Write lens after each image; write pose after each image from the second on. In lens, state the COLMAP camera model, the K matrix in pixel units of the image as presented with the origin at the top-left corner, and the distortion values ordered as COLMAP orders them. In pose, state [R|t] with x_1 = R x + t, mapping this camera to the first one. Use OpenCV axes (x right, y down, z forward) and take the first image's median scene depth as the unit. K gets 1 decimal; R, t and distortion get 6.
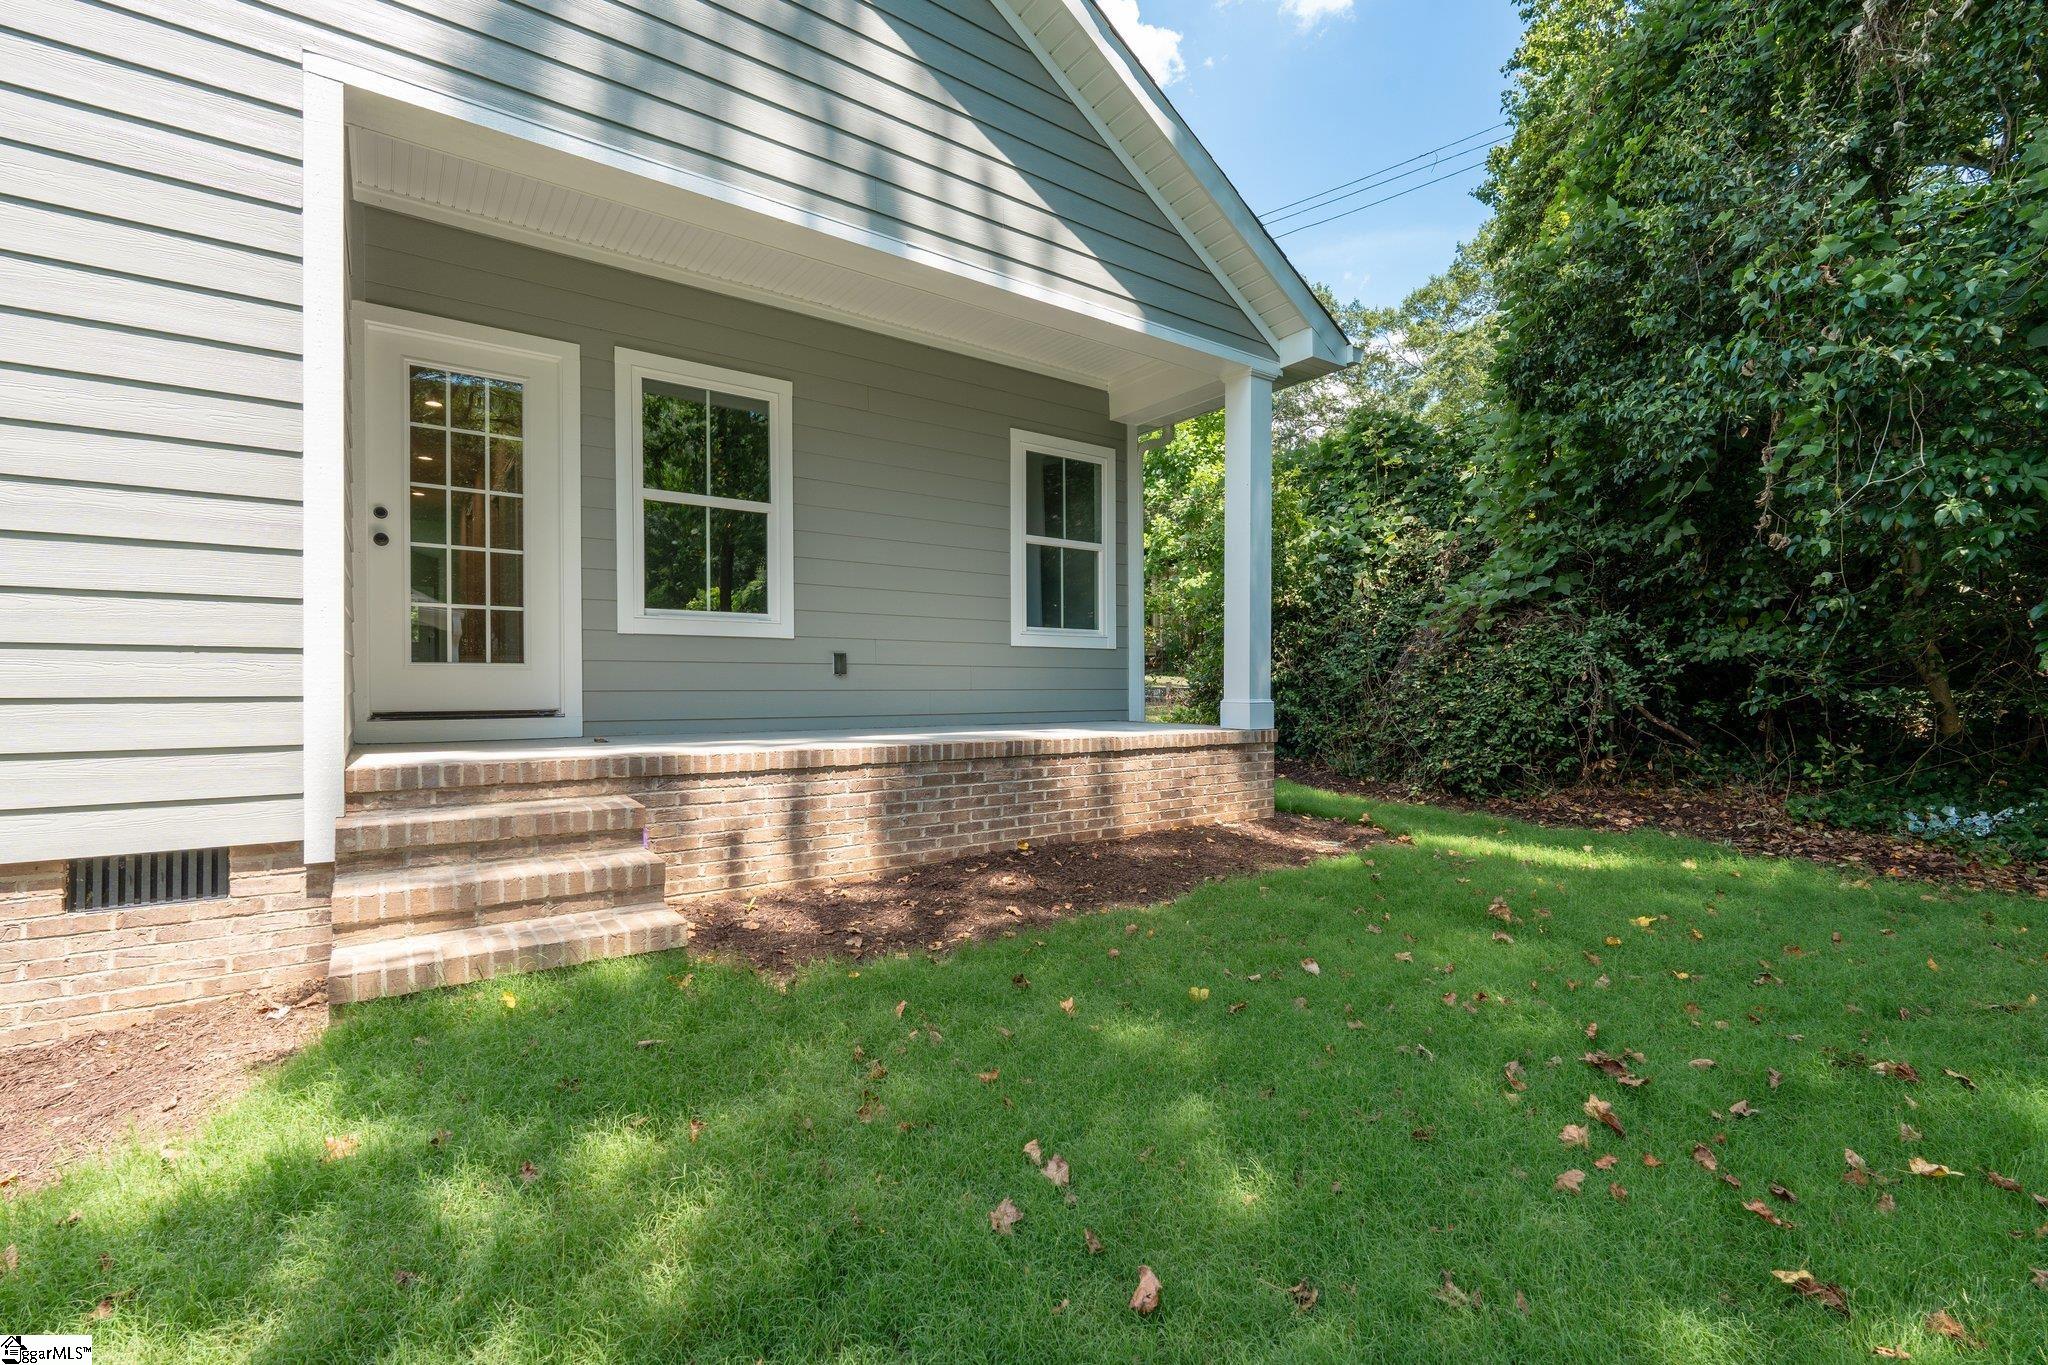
lens RADIAL K [[923.1, 0, 1026.2], [0, 923.1, 663.2], [0, 0, 1]] dist [-0.002233, -0.000175]
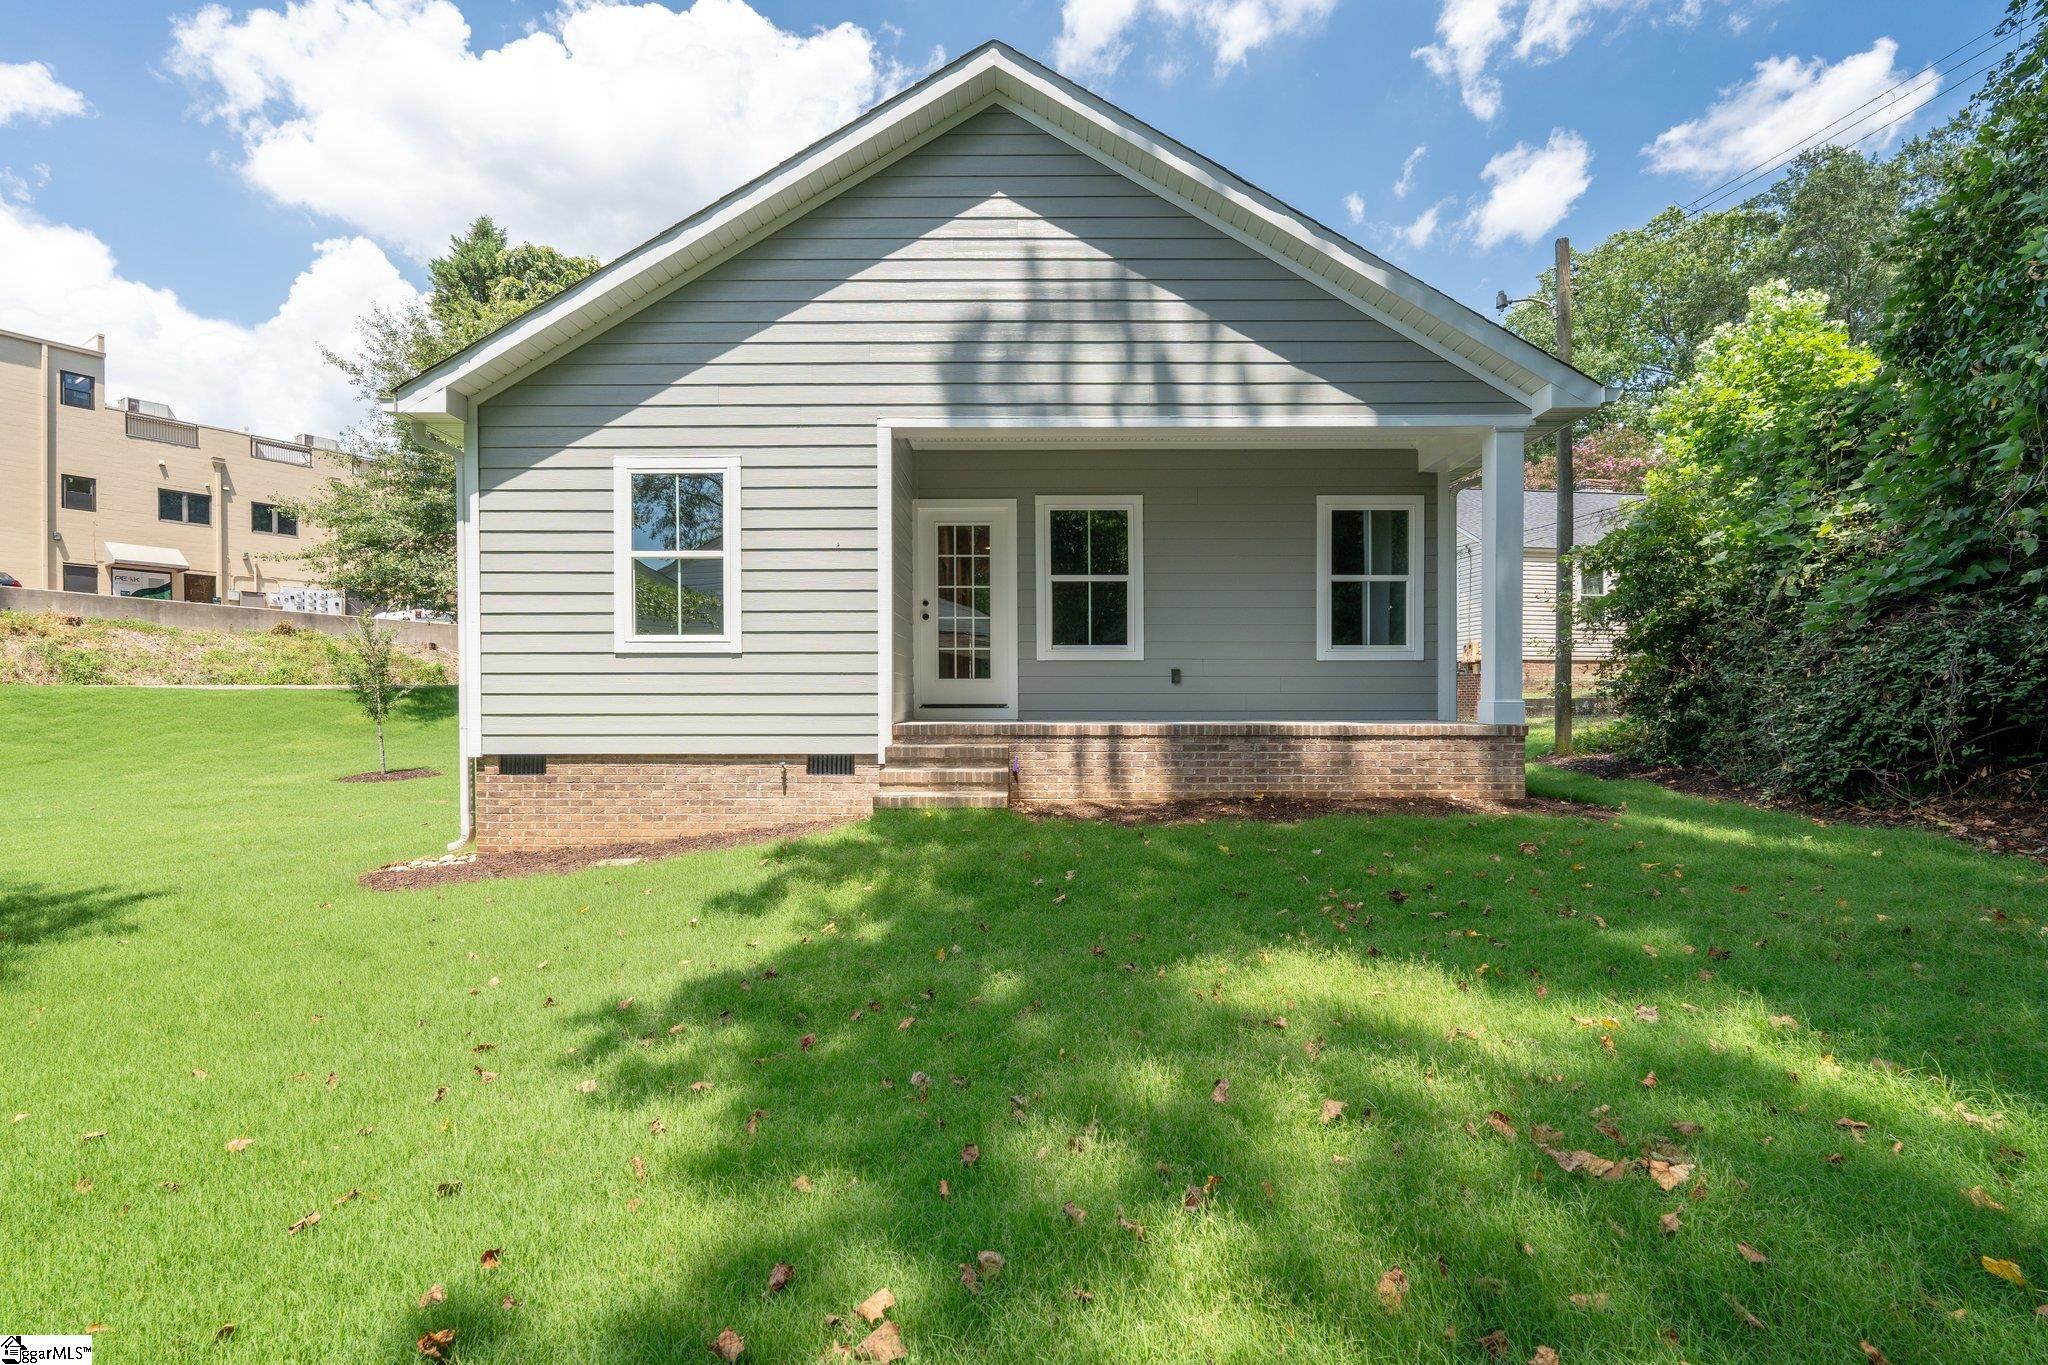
lens RADIAL K [[912.4, 0, 1017.8], [0, 912.4, 705.0], [0, 0, 1]] dist [-0.009773, -0.000135]
pose [[0.799788, 0.001445, -0.600281, 0.472261], [0.014542, 0.999657, 0.021781, 0.011505], [0.600107, -0.026149, 0.799492, -0.338749]]
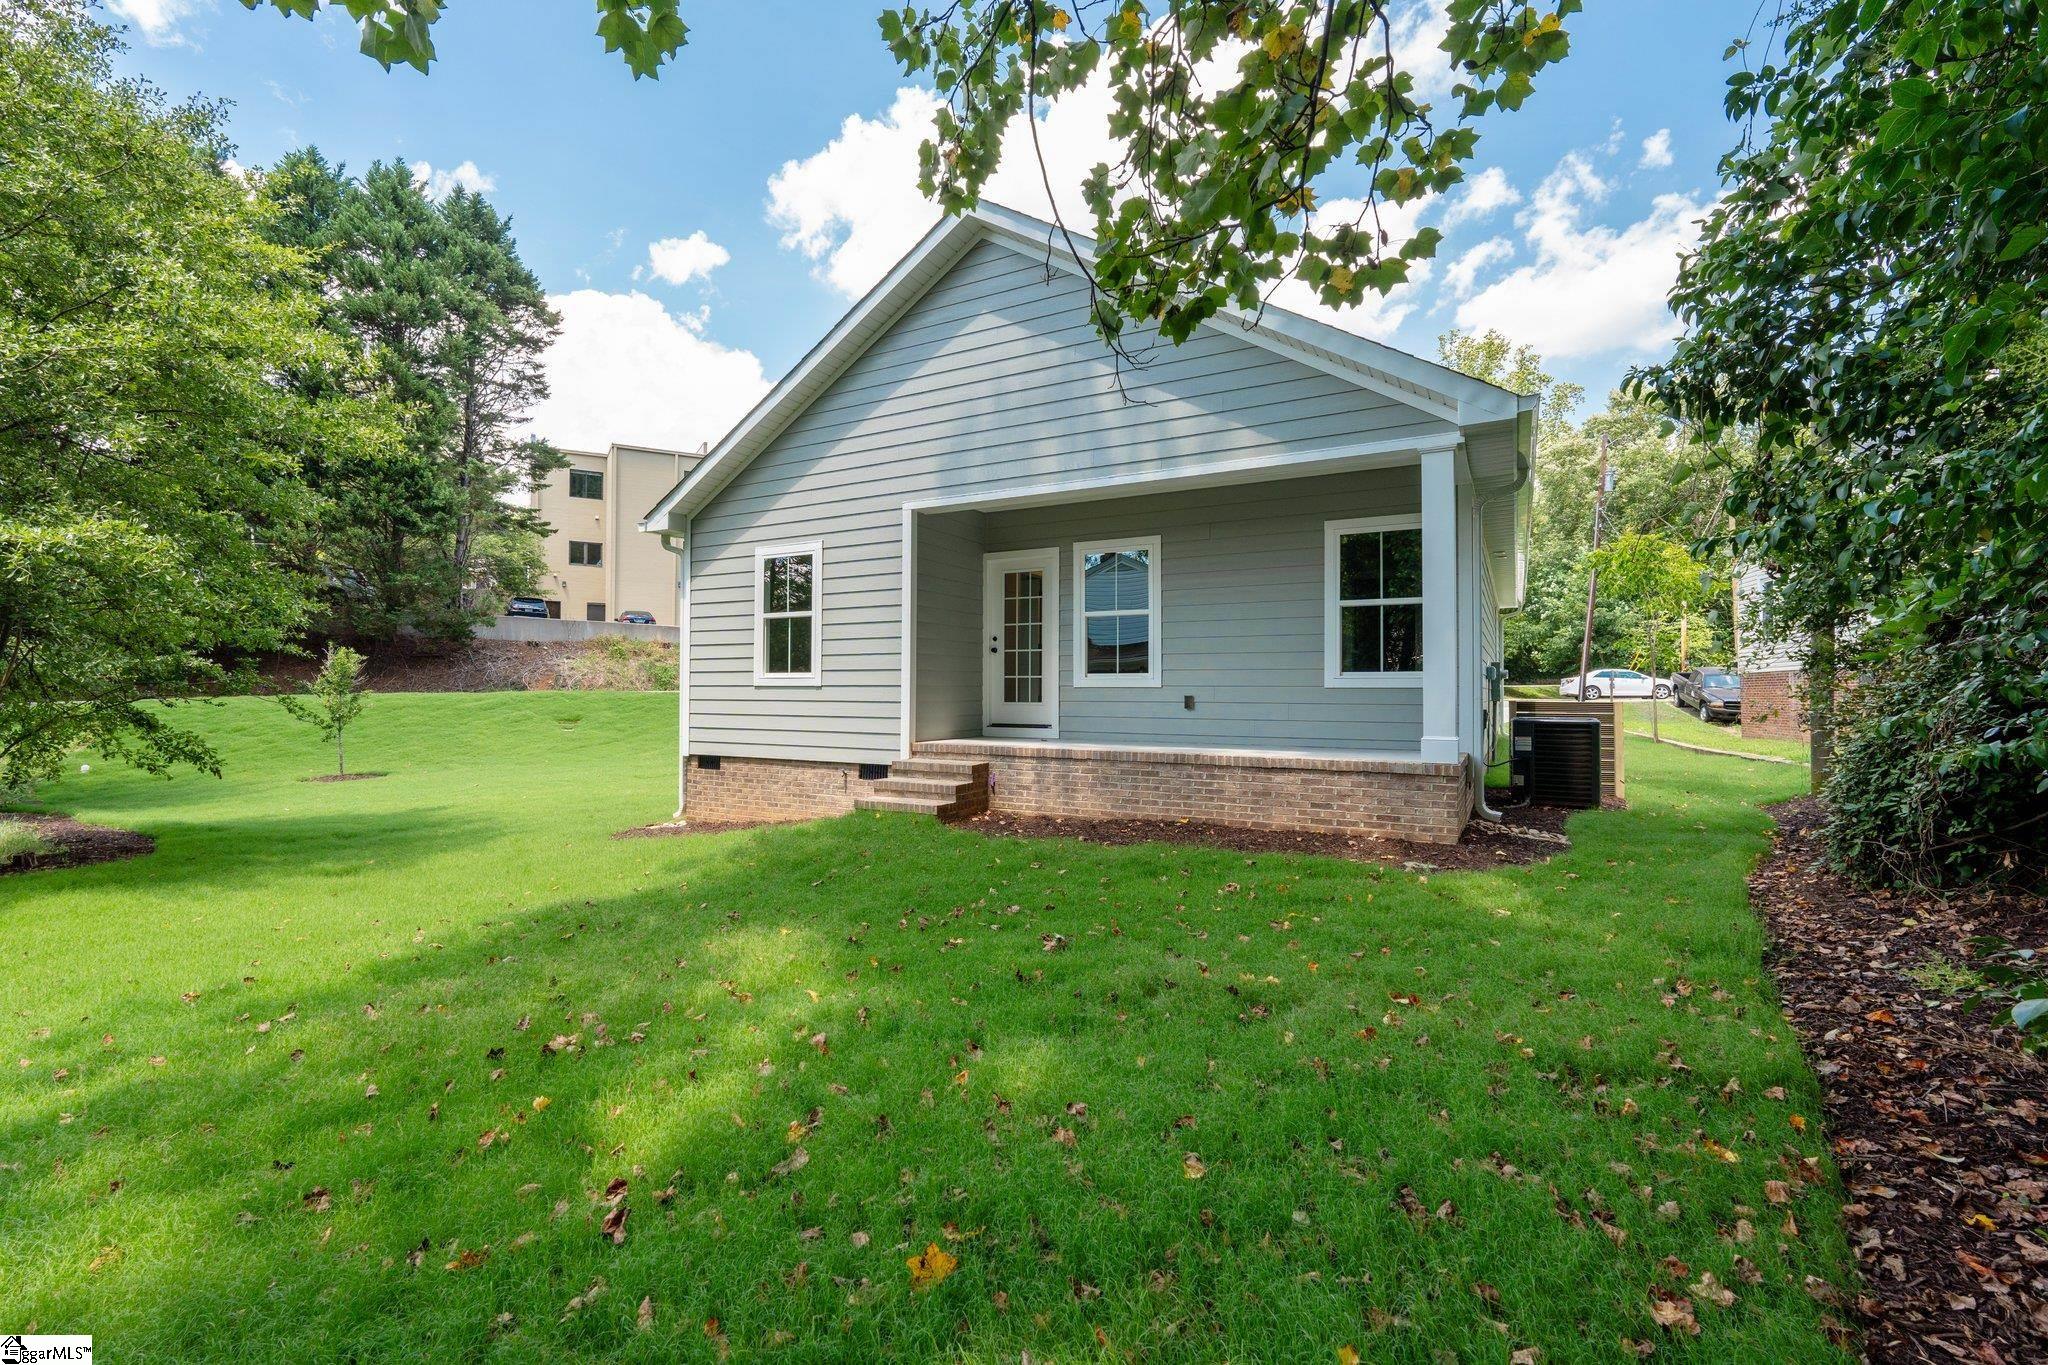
lens RADIAL K [[940.0, 0, 1036.2], [0, 940.0, 670.0], [0, 0, 1]] dist [-0.001520, -0.000028]
pose [[0.387875, -0.019930, -0.921496, 1.160070], [0.017170, 0.999749, -0.014395, -0.034703], [0.921552, -0.010239, 0.388120, 0.116116]]
